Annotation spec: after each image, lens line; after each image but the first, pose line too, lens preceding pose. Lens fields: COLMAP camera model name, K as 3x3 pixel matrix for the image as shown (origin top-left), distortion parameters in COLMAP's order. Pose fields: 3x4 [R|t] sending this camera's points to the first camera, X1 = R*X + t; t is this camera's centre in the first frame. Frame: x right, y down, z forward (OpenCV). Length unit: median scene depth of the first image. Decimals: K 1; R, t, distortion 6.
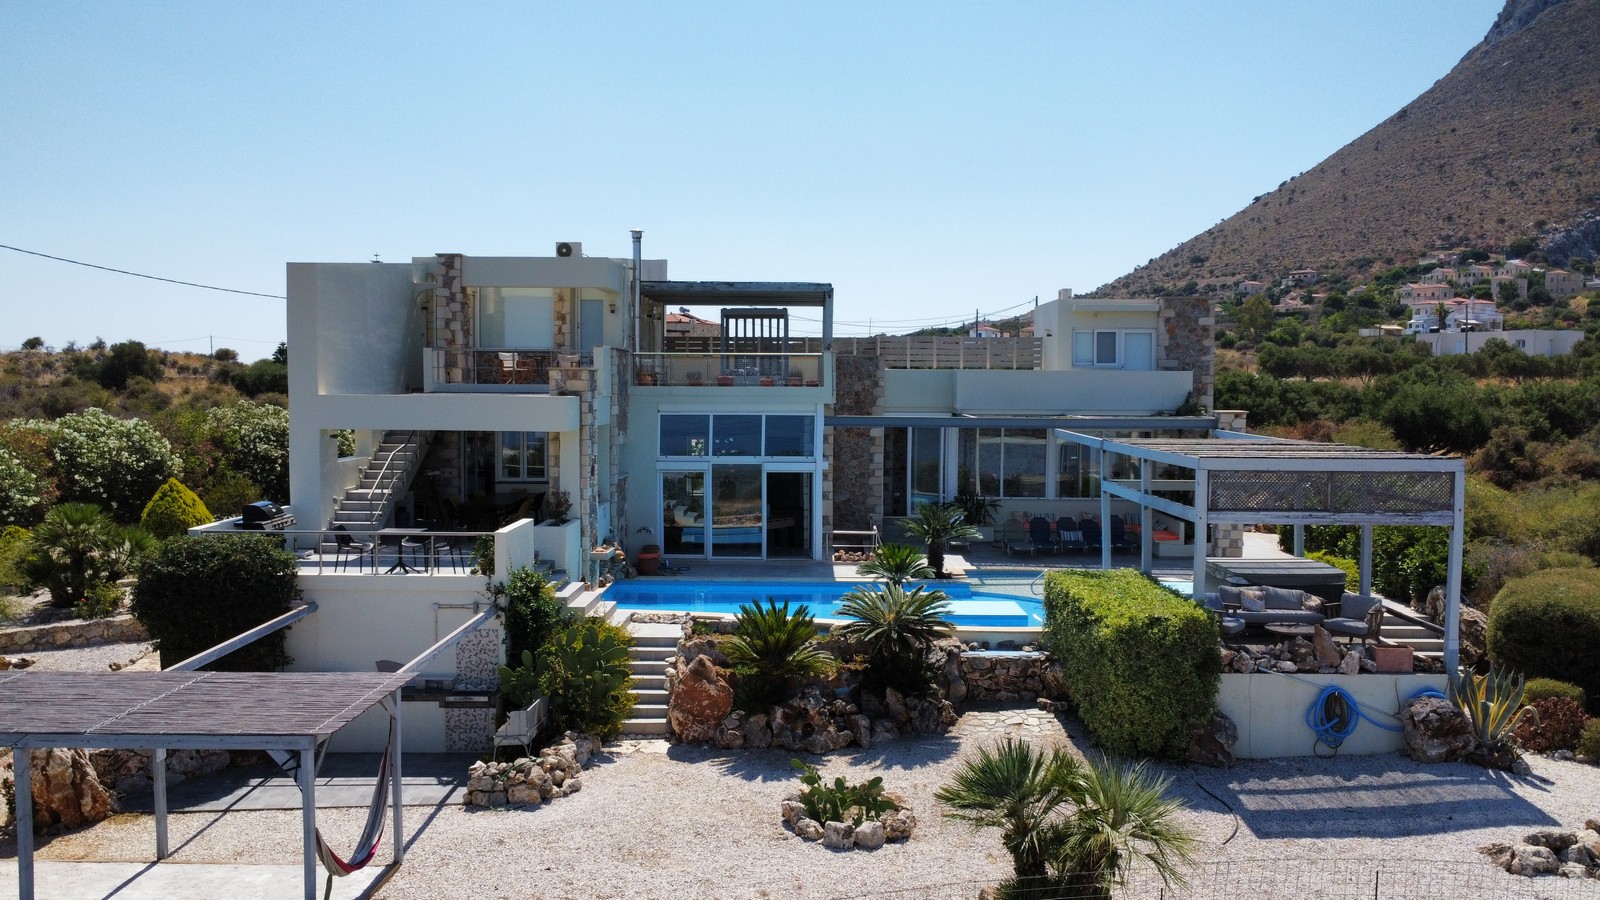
lens RADIAL K [[1205.8, 0, 808.5], [0, 1205.8, 455.1], [0, 0, 1]] dist [0.007681, -0.008501]
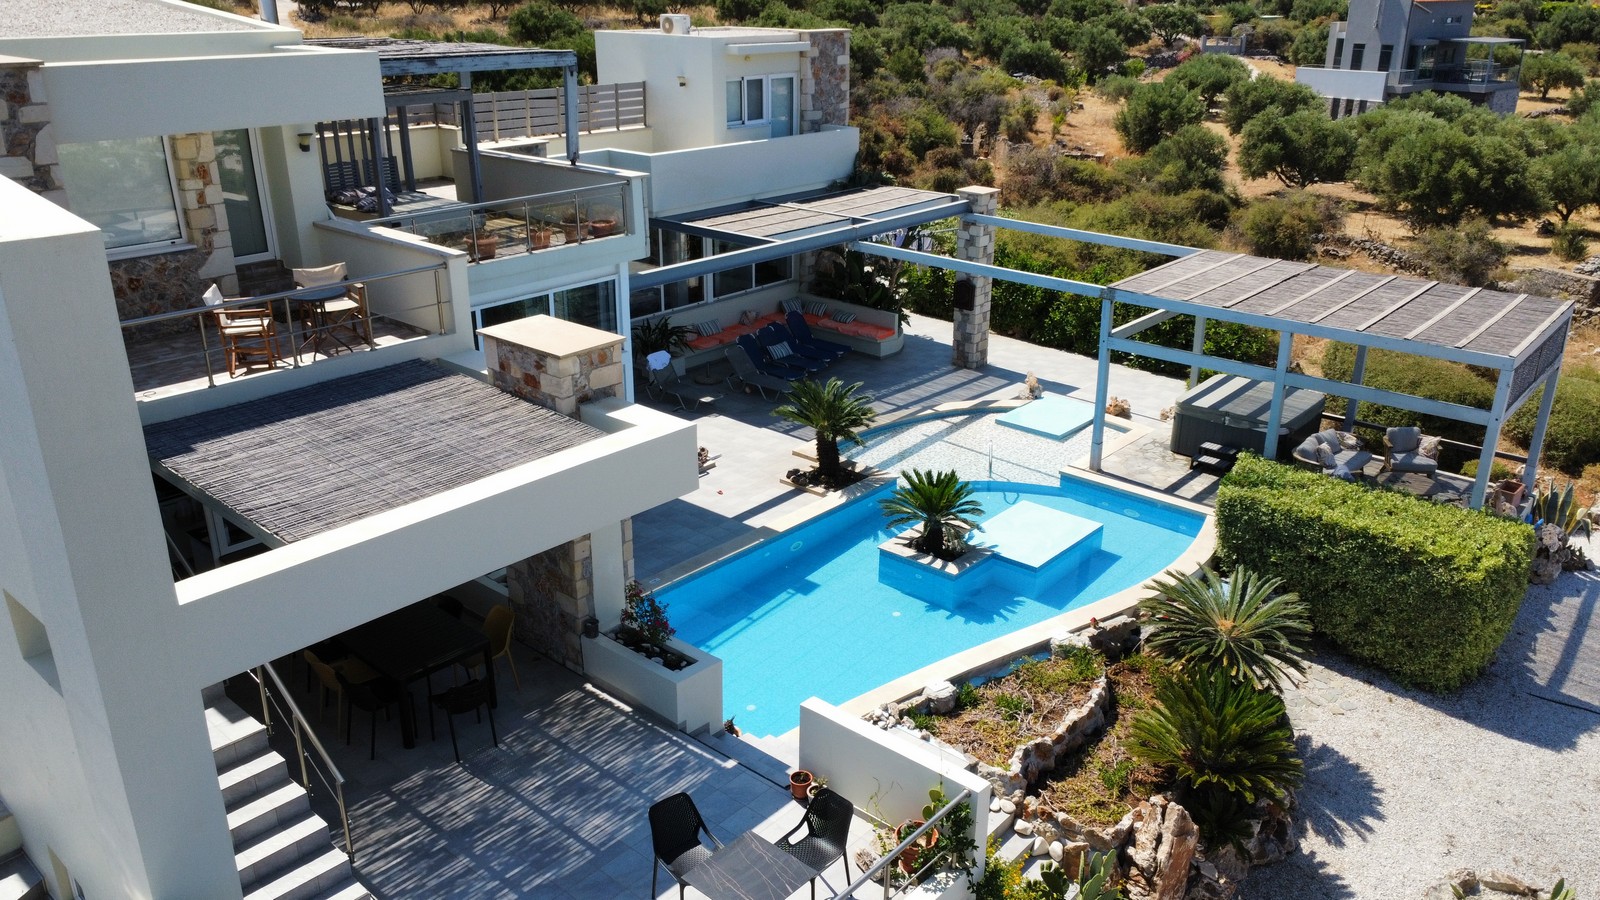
lens RADIAL K [[1205.8, 0, 808.5], [0, 1205.8, 455.1], [0, 0, 1]] dist [0.007681, -0.008501]
pose [[0.648765, -0.283350, 0.706270, -0.410028], [0.044135, 0.940542, 0.336797, -0.157083], [-0.759708, -0.187331, 0.622696, 0.514267]]
